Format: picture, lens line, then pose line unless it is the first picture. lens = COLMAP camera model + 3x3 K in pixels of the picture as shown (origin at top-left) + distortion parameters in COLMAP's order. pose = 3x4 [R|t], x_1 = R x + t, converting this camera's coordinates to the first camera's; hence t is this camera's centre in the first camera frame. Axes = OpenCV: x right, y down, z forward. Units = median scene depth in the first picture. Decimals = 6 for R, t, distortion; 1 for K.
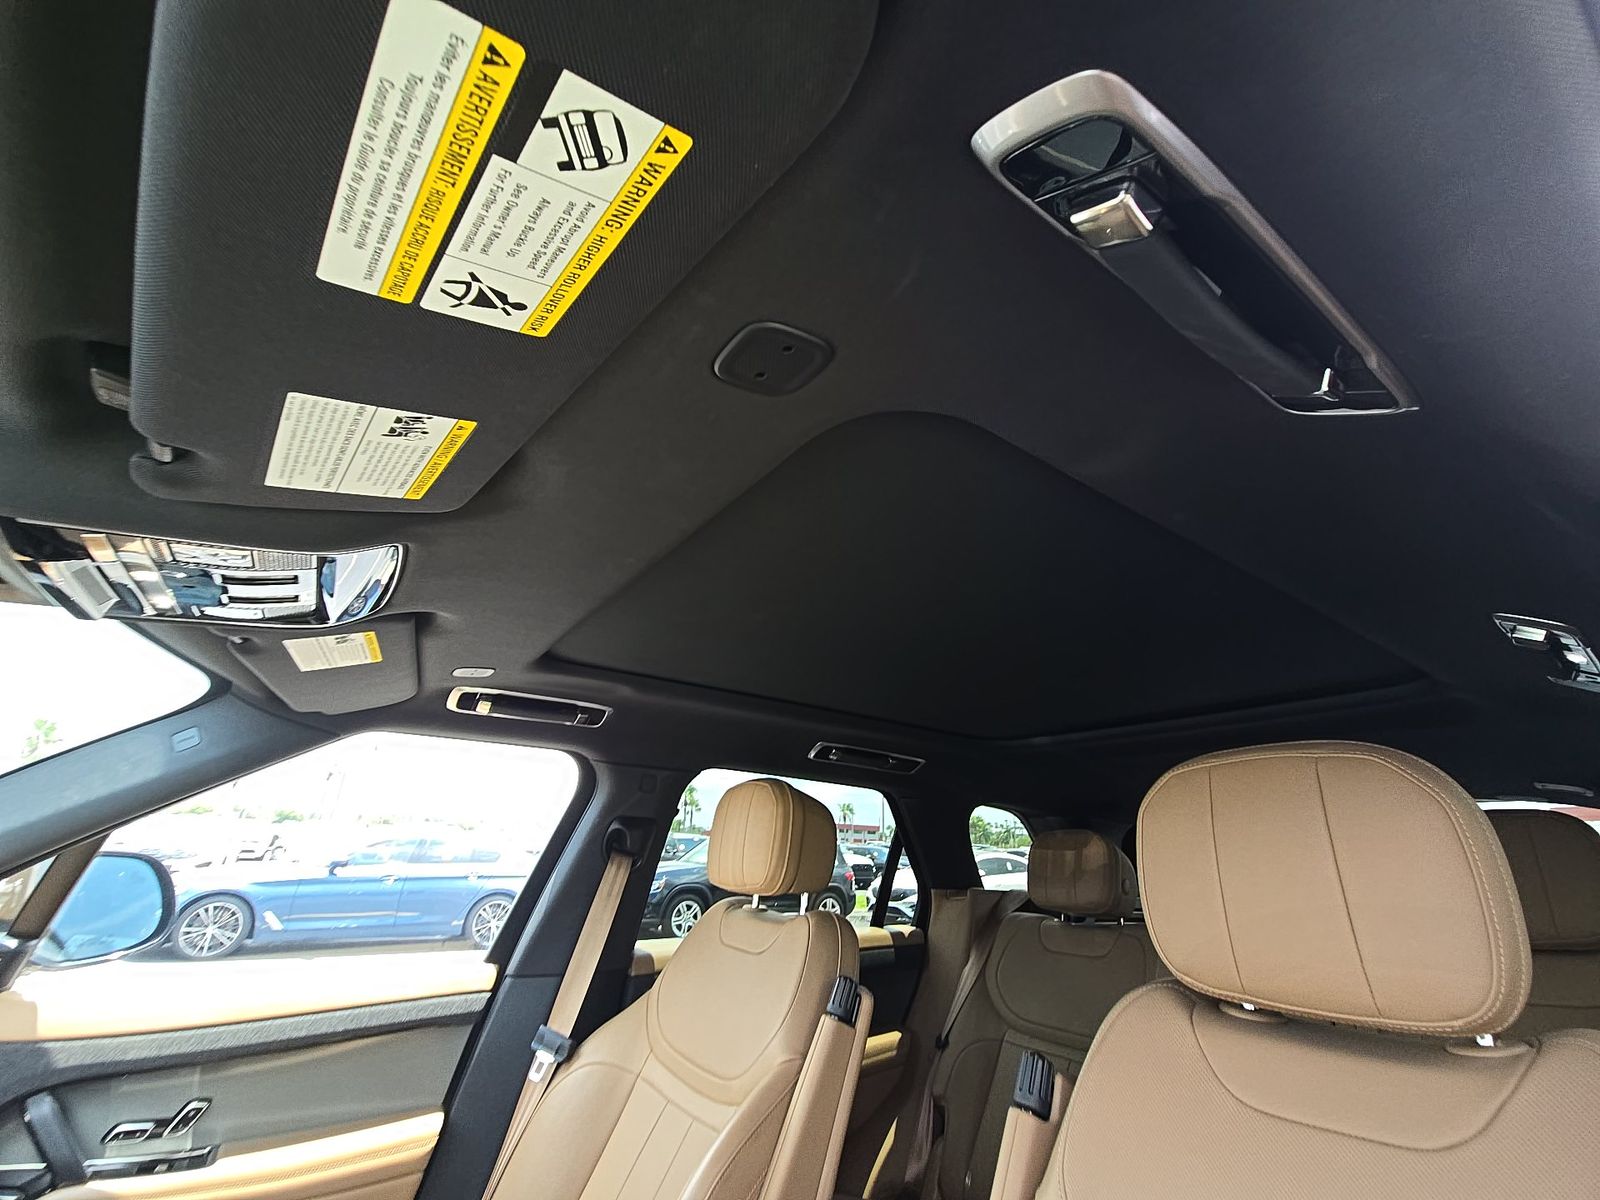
lens RADIAL K [[647.8, 0, 798.8], [0, 647.8, 594.5], [0, 0, 1]] dist [0.023072, -0.016624]
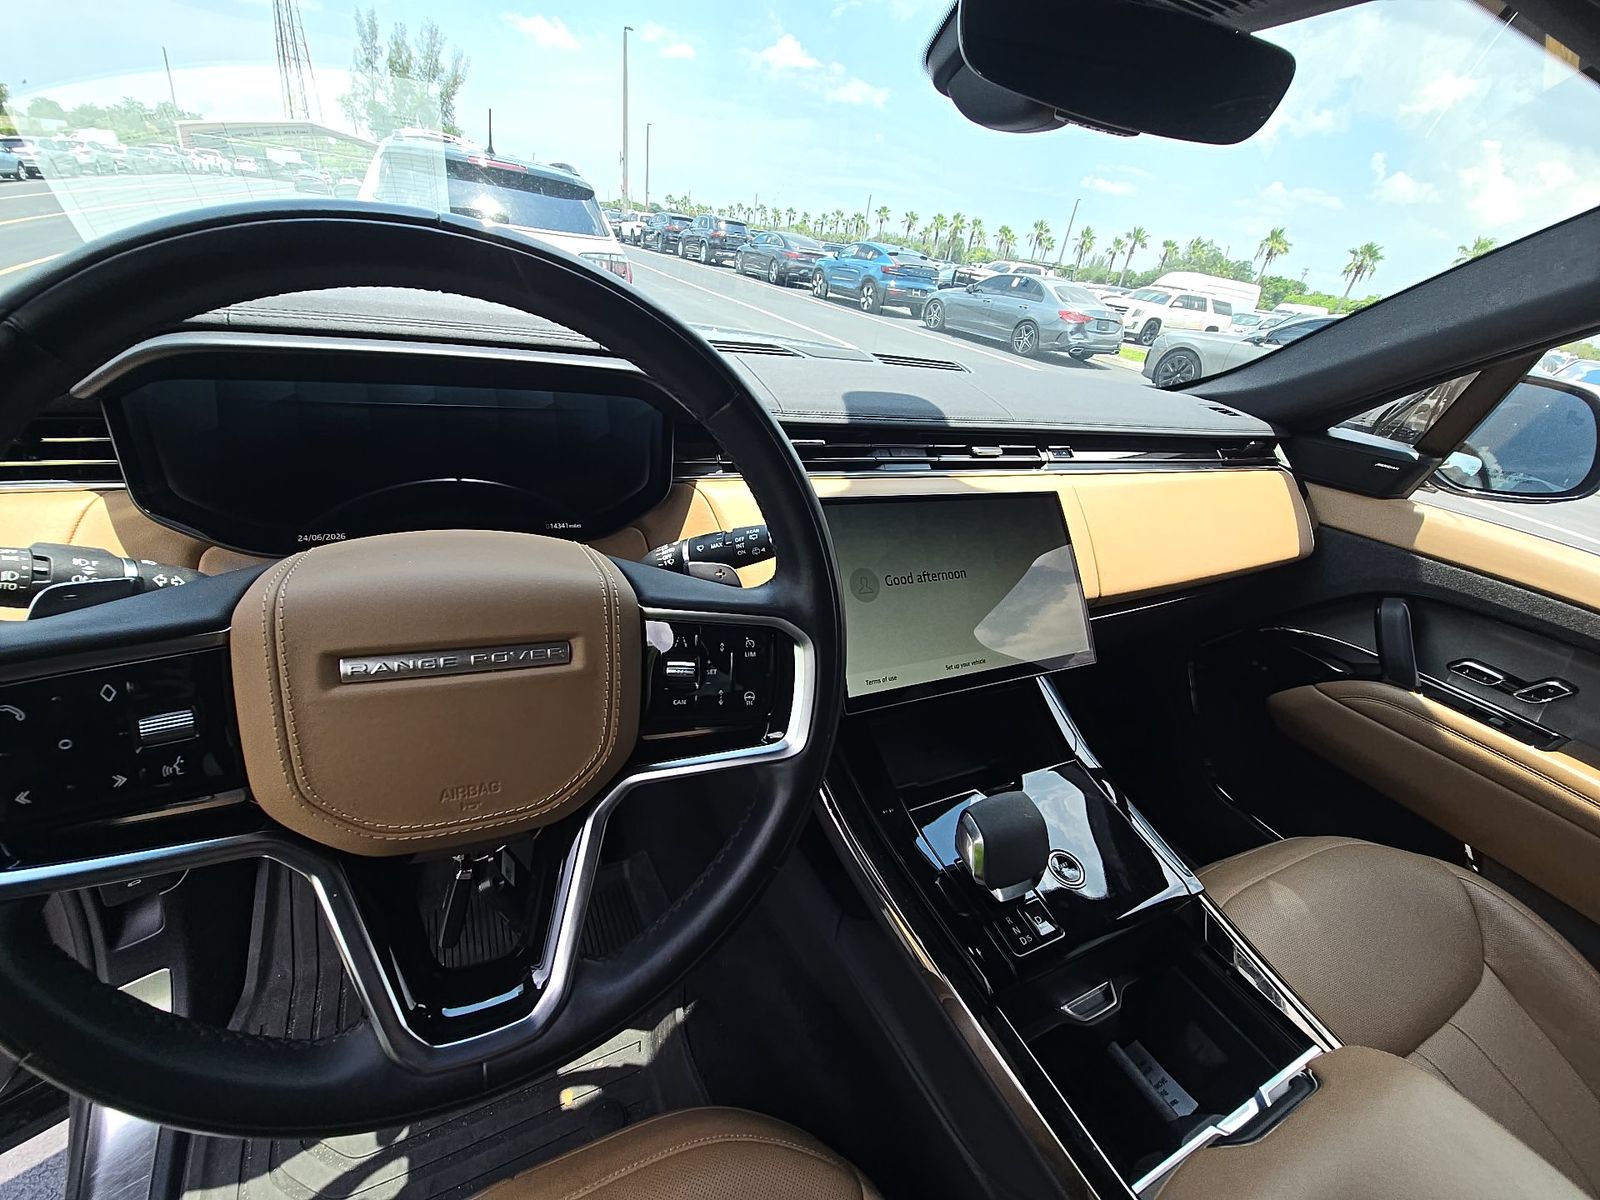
lens RADIAL K [[655.2, 0, 802.8], [0, 655.2, 594.8], [0, 0, 1]] dist [-0.001236, -0.000232]
pose [[-0.136734, 0.419981, -0.897173, -0.045327], [0.220854, 0.895808, 0.385683, 0.100533], [0.965675, -0.145409, -0.215242, 0.197934]]
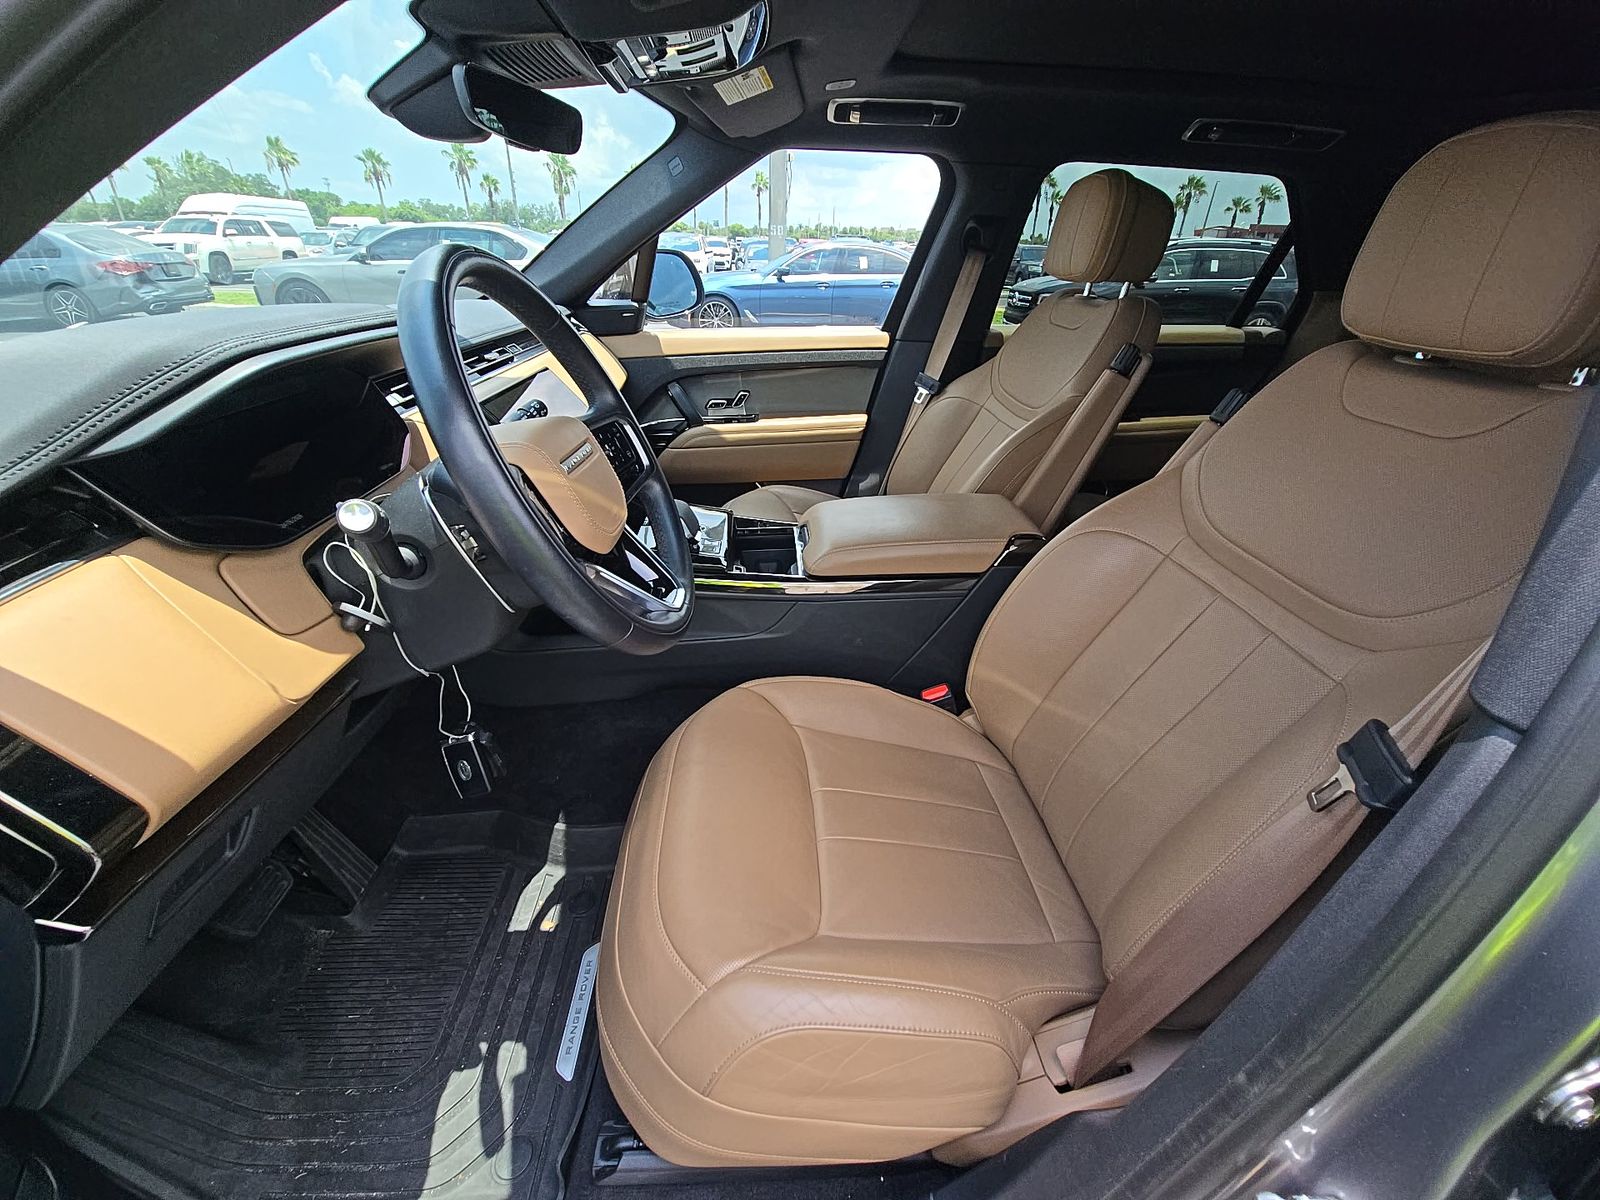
lens RADIAL K [[655.2, 0, 802.8], [0, 655.2, 594.8], [0, 0, 1]] dist [-0.001236, -0.000232]
pose [[0.851520, 0.234670, -0.468875, 0.201266], [0.193113, 0.691018, 0.696564, -0.075498], [0.487464, -0.683684, 0.543098, -0.288545]]
